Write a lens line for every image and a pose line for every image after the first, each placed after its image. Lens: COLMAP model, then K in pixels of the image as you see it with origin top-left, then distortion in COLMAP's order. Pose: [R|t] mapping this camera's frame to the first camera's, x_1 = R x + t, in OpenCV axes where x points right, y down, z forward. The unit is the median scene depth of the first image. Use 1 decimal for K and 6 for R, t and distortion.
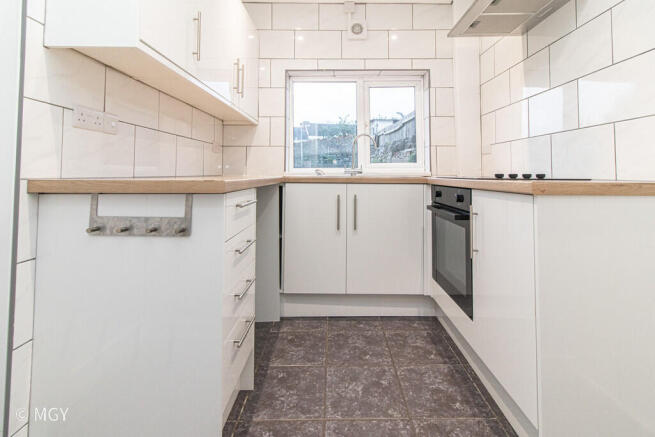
lens RADIAL K [[306.6, 0, 330.3], [0, 306.6, 162.5], [0, 0, 1]] dist [0.002164, 0.000345]
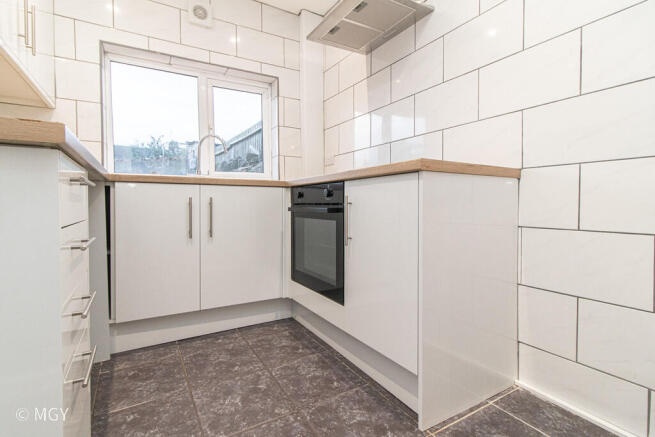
lens RADIAL K [[313.6, 0, 329.3], [0, 313.6, 198.7], [0, 0, 1]] dist [0.001400, 0.000399]
pose [[0.874181, -0.010067, 0.485496, -0.067815], [-0.021041, 0.998061, 0.058582, 0.059041], [-0.485144, -0.061427, 0.872274, 0.070852]]
